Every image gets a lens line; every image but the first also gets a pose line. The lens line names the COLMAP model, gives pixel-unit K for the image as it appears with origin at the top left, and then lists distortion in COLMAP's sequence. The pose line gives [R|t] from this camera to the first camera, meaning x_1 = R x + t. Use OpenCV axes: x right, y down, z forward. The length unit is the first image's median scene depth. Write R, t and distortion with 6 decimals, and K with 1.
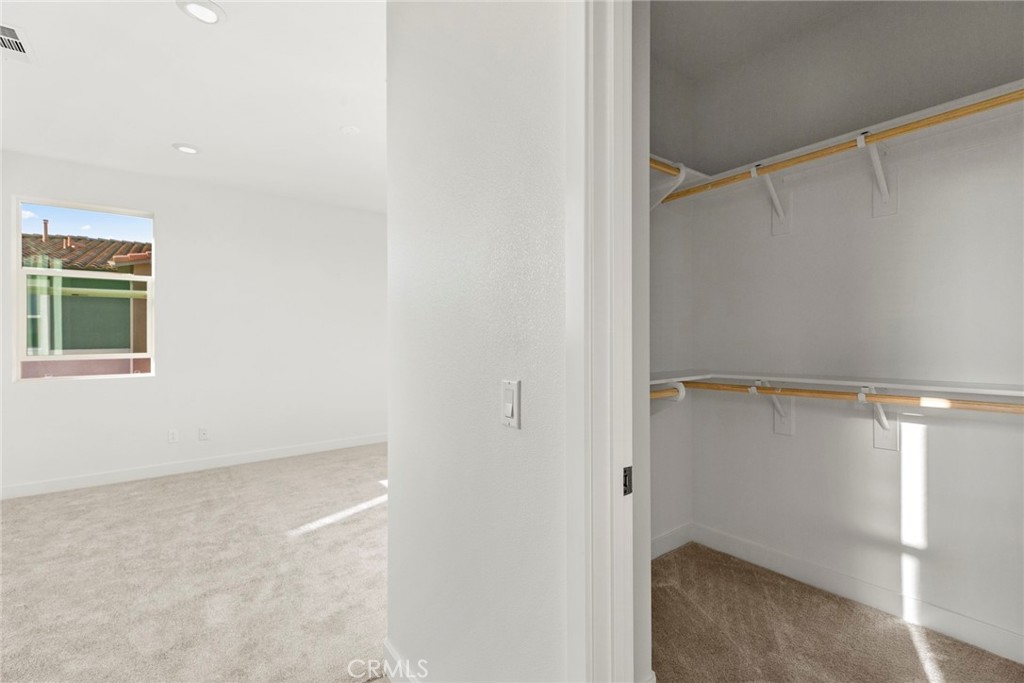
lens RADIAL K [[462.5, 0, 516.1], [0, 462.5, 338.2], [0, 0, 1]] dist [0.001335, 0.001098]
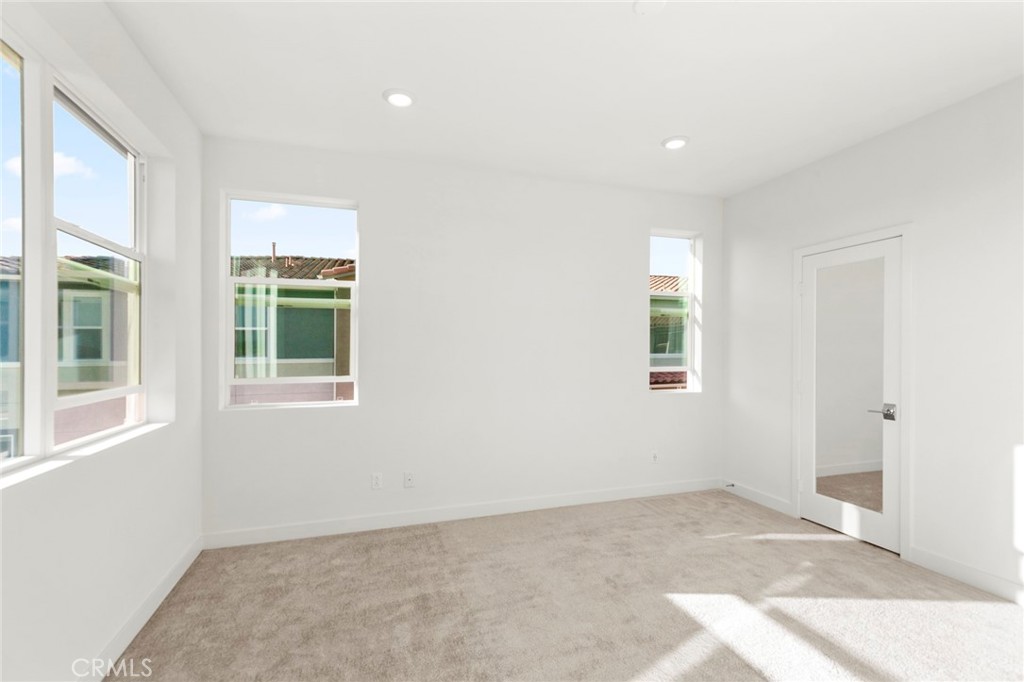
lens RADIAL K [[462.5, 0, 506.4], [0, 462.5, 345.0], [0, 0, 1]] dist [0.001335, 0.001098]
pose [[0.943092, 0.006054, -0.332477, -0.269734], [-0.006218, 0.999981, 0.000570, -0.024230], [0.332474, 0.001530, 0.943111, 0.326498]]
